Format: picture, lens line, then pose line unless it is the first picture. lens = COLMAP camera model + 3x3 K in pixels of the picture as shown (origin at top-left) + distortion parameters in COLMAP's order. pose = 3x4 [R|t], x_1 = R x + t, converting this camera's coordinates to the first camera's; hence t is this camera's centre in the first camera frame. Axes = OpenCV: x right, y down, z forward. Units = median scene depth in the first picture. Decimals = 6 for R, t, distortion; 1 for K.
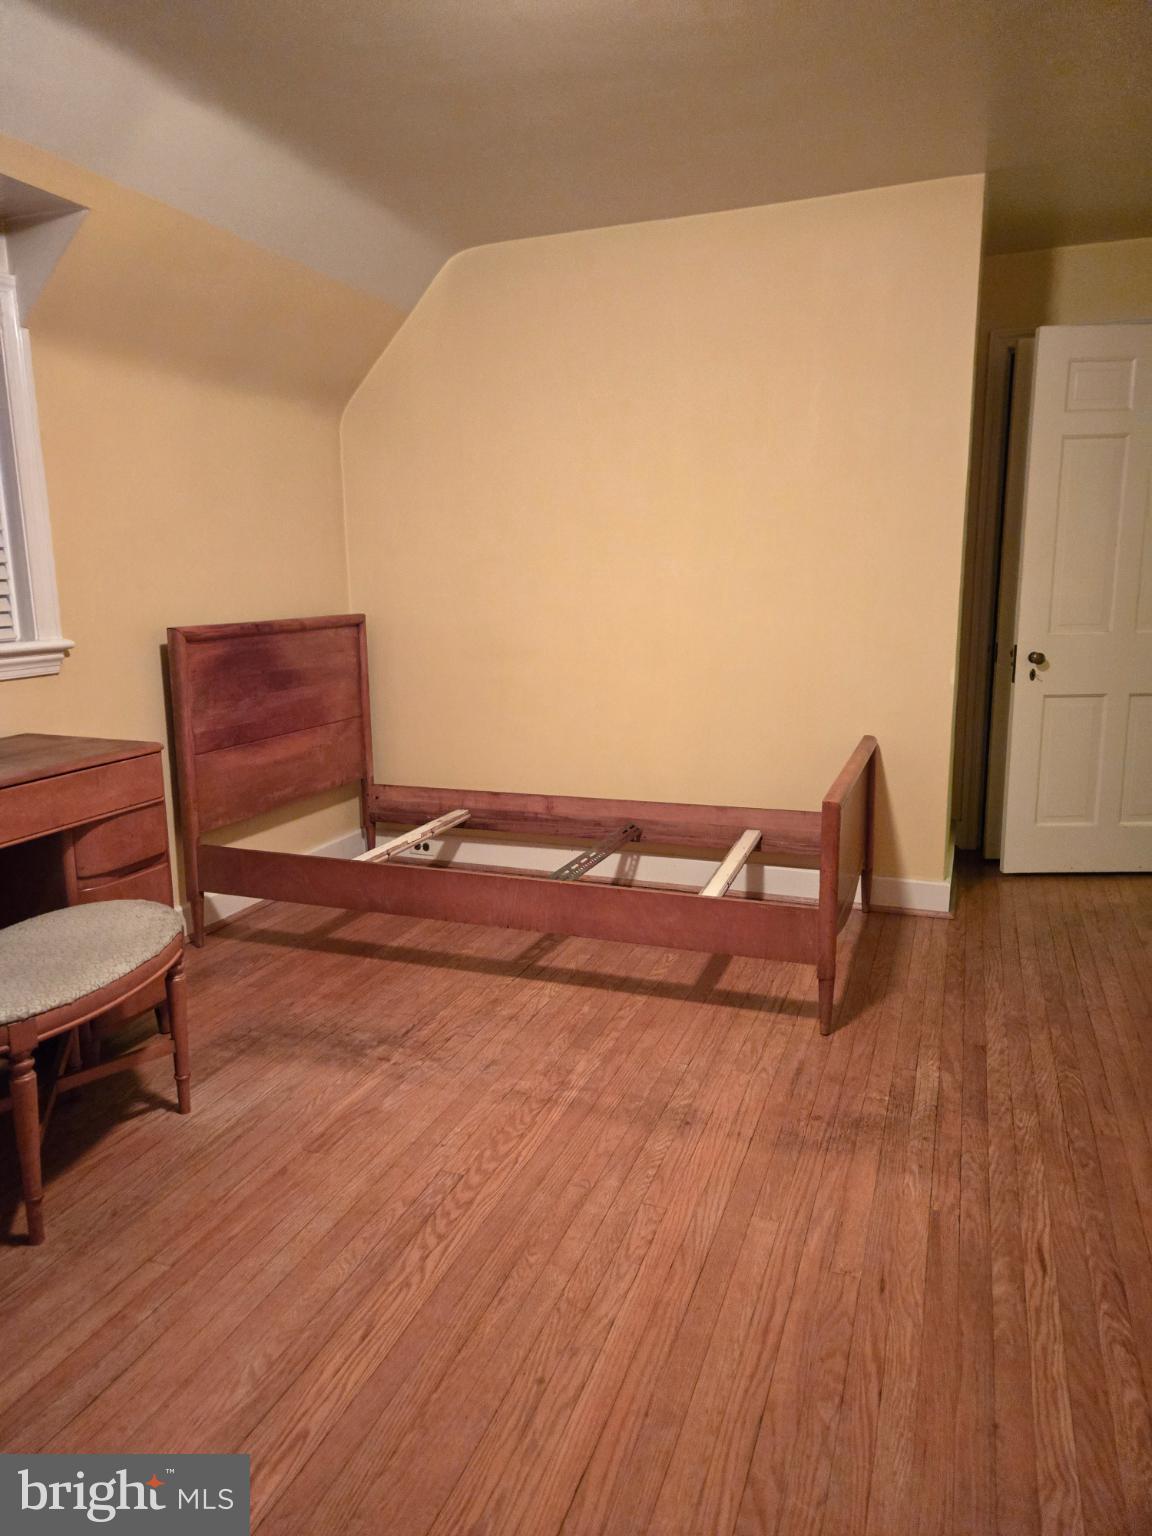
lens RADIAL K [[1001.0, 0, 573.4], [0, 1001.0, 763.8], [0, 0, 1]] dist [0.058055, -0.040252]
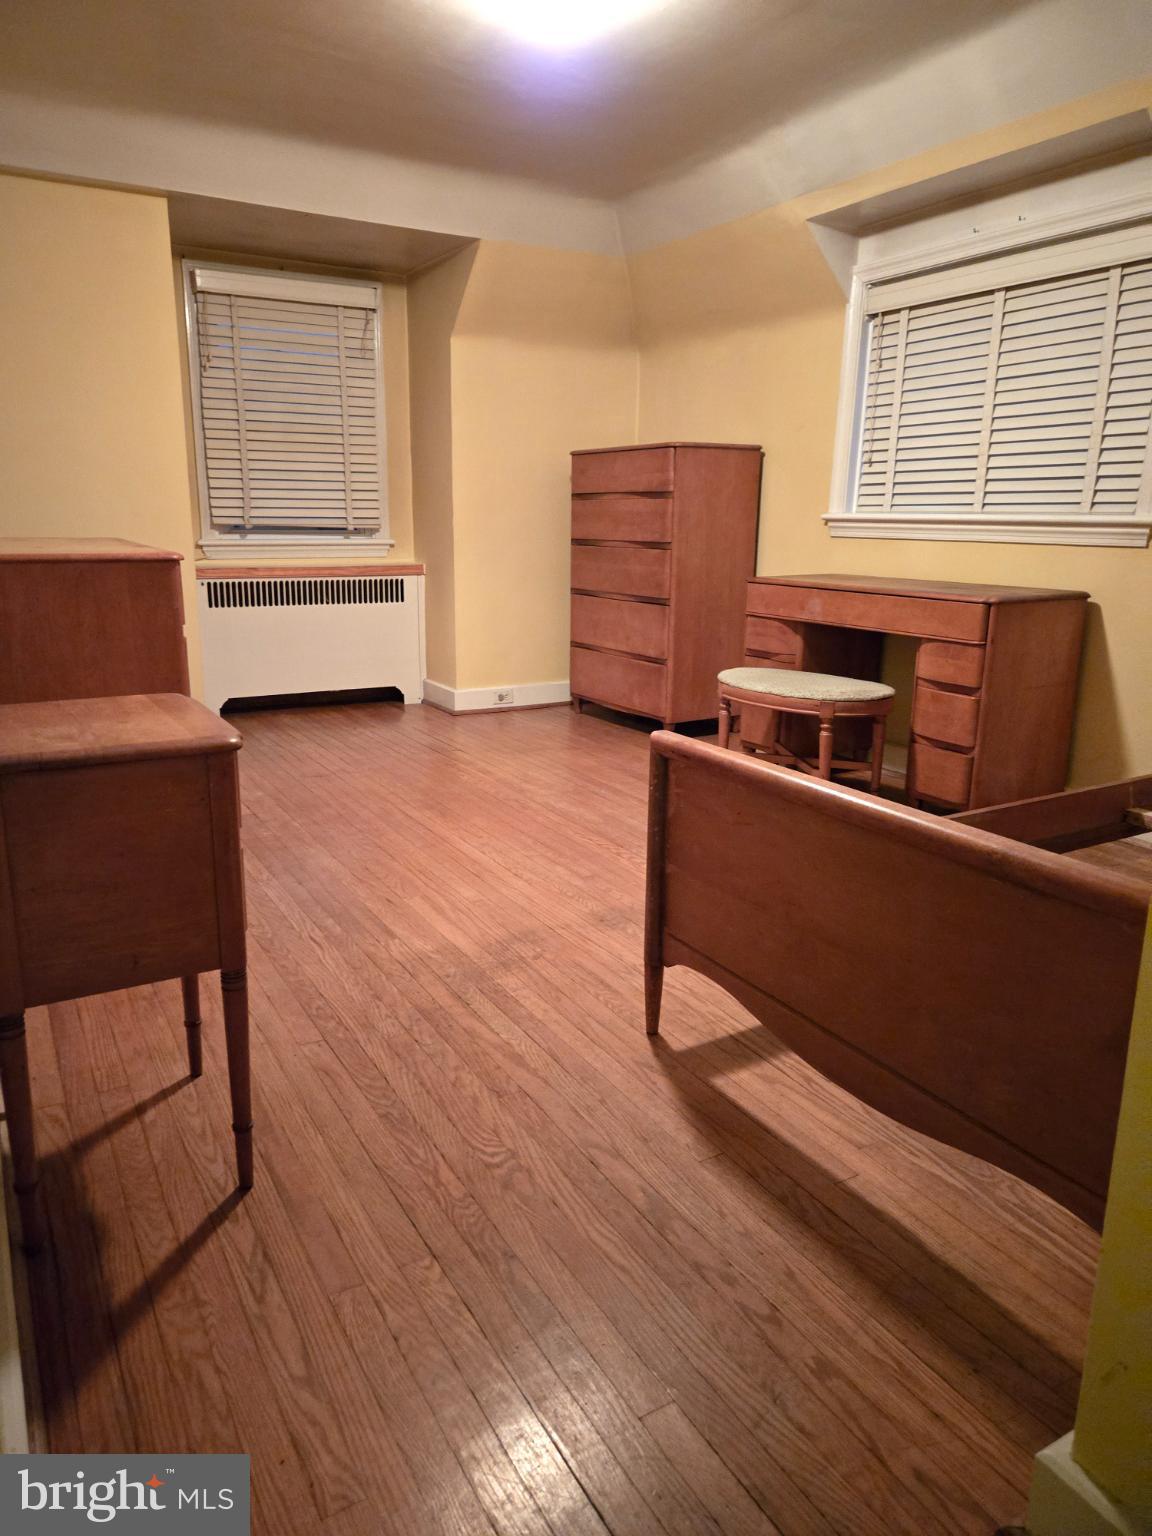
lens RADIAL K [[1001.0, 0, 573.4], [0, 1001.0, 763.8], [0, 0, 1]] dist [0.058055, -0.040252]
pose [[-0.608830, 0.204235, -0.766560, 1.058758], [-0.147441, 0.920324, 0.362305, -0.249133], [0.779479, 0.333604, -0.530208, 1.626426]]
